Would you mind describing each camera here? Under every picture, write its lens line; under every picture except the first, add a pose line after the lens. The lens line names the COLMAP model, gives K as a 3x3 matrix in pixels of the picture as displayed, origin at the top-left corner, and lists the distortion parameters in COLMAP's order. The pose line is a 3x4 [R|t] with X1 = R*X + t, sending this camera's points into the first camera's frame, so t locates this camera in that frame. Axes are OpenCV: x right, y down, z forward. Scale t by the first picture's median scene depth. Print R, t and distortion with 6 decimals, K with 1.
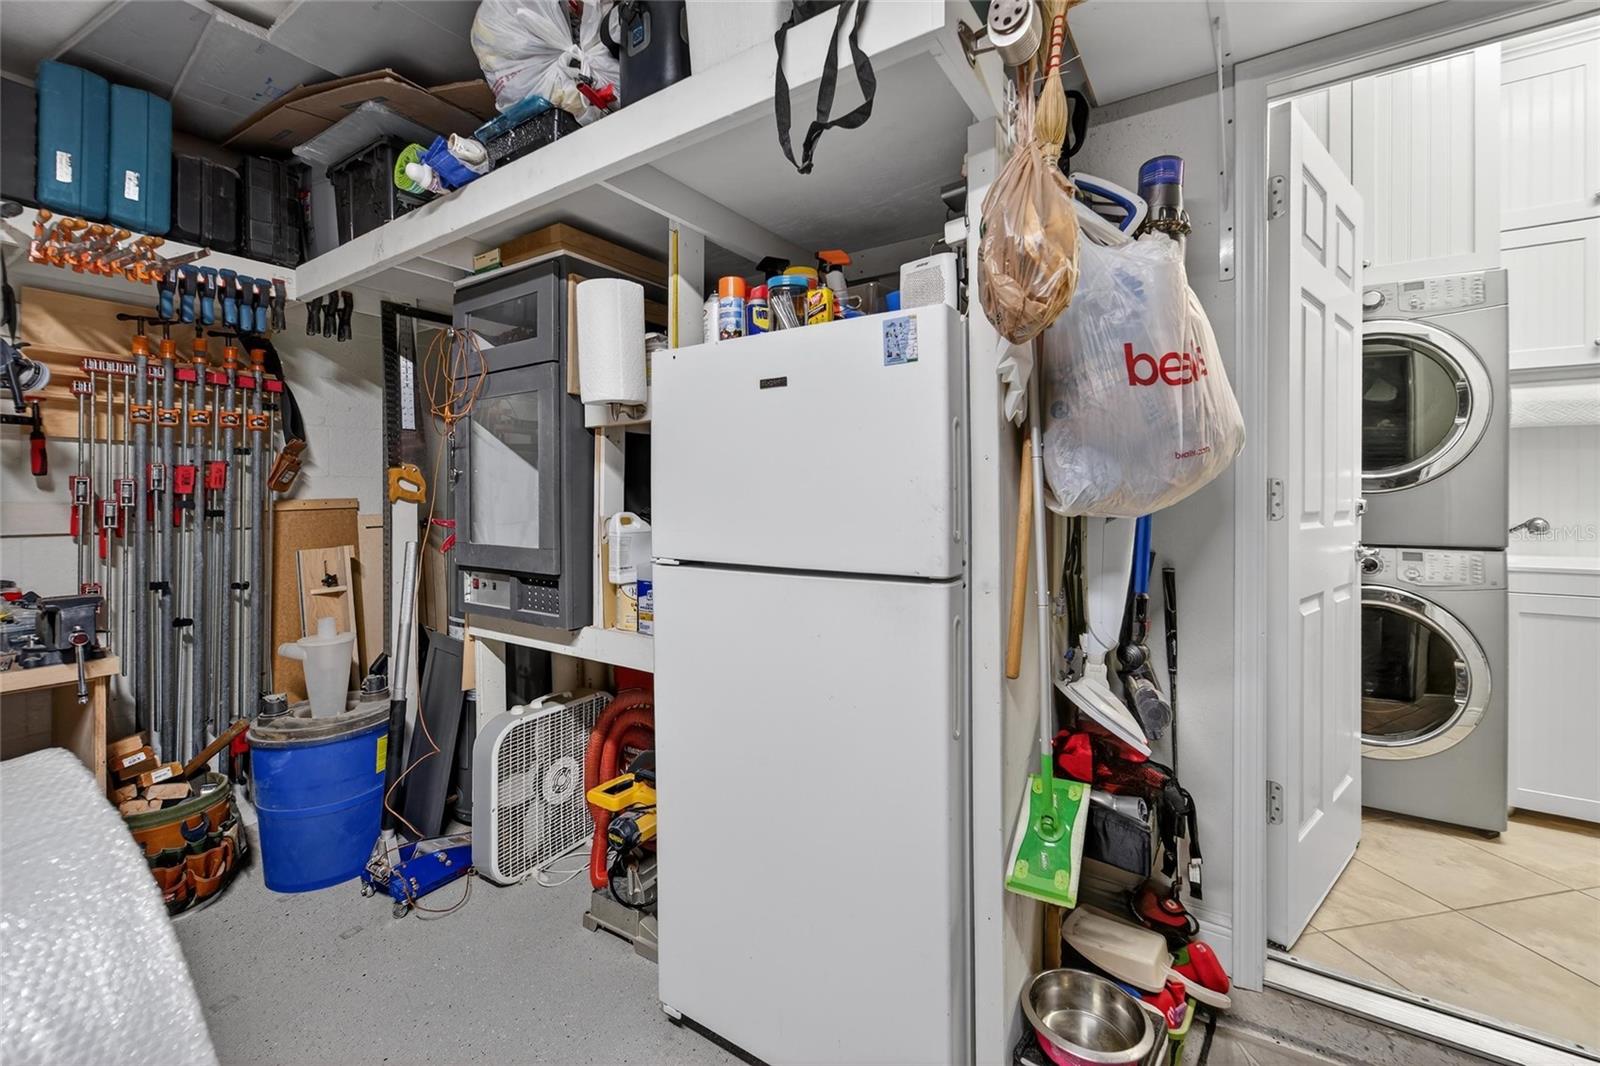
lens RADIAL K [[674.1, 0, 801.0], [0, 674.1, 494.4], [0, 0, 1]] dist [-0.000645, 0.000748]
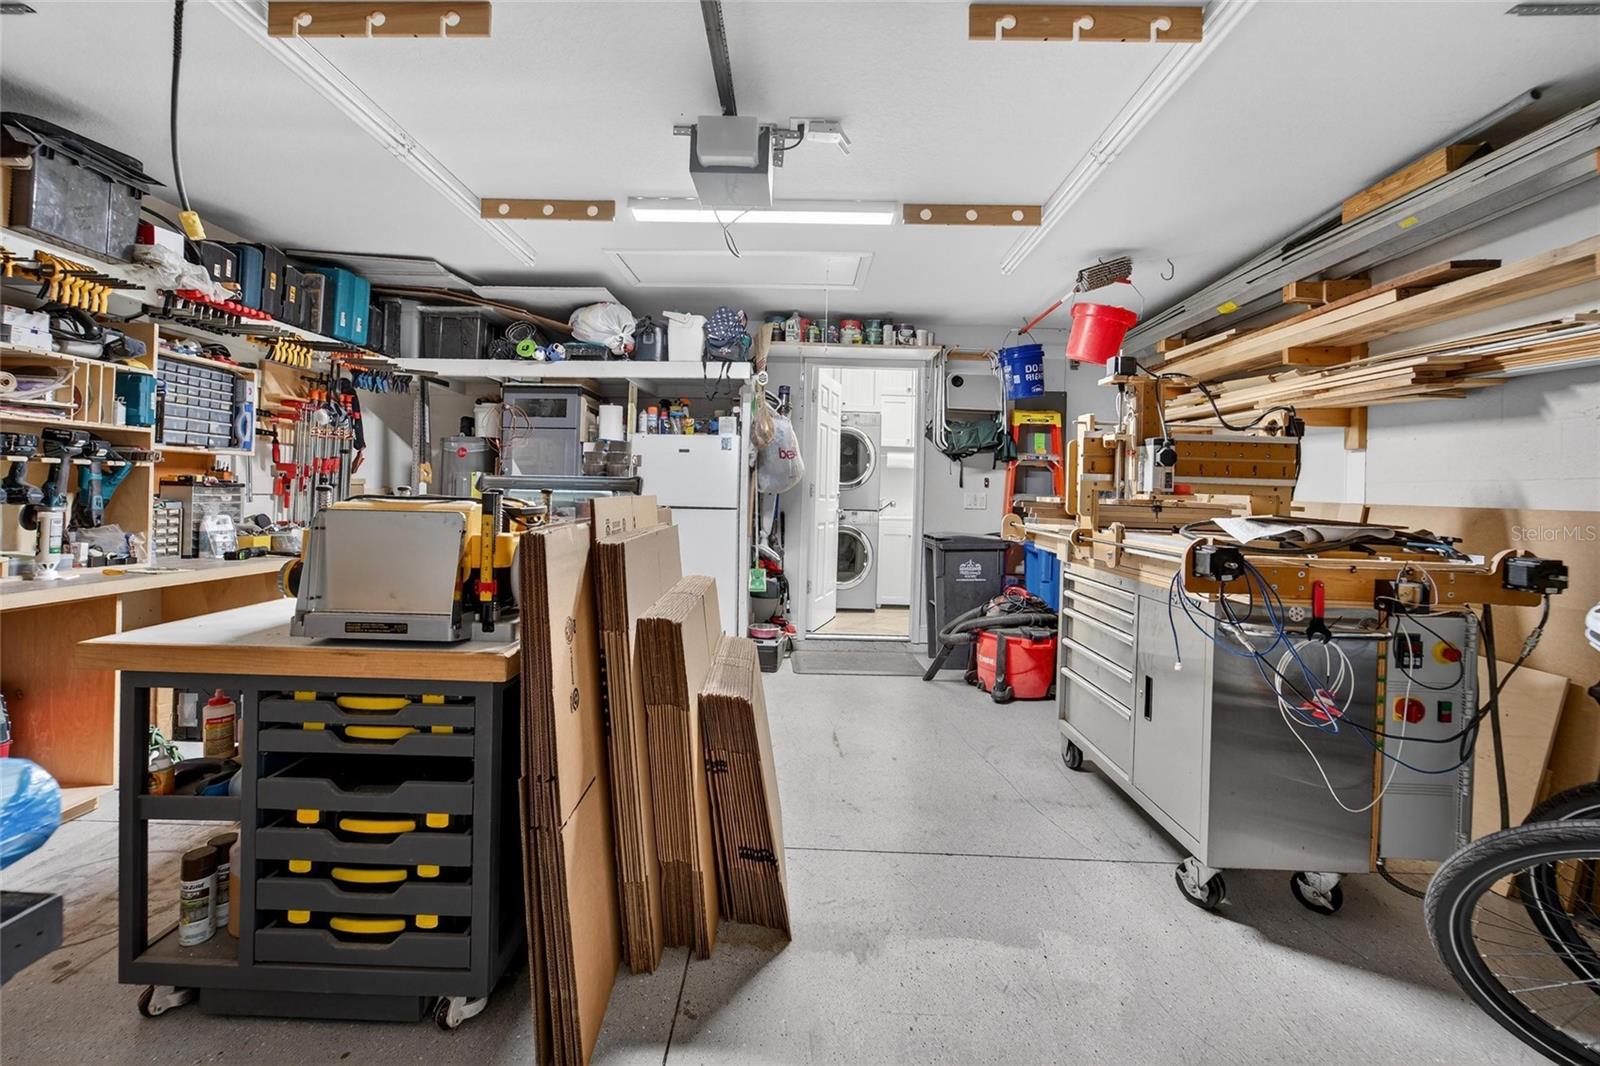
lens RADIAL K [[674.1, 0, 801.0], [0, 674.1, 494.4], [0, 0, 1]] dist [-0.000645, 0.000748]
pose [[0.832659, 0.020112, 0.553420, -1.098167], [-0.027989, 0.999591, 0.005785, 0.008403], [-0.553078, -0.020306, 0.832882, -1.620705]]
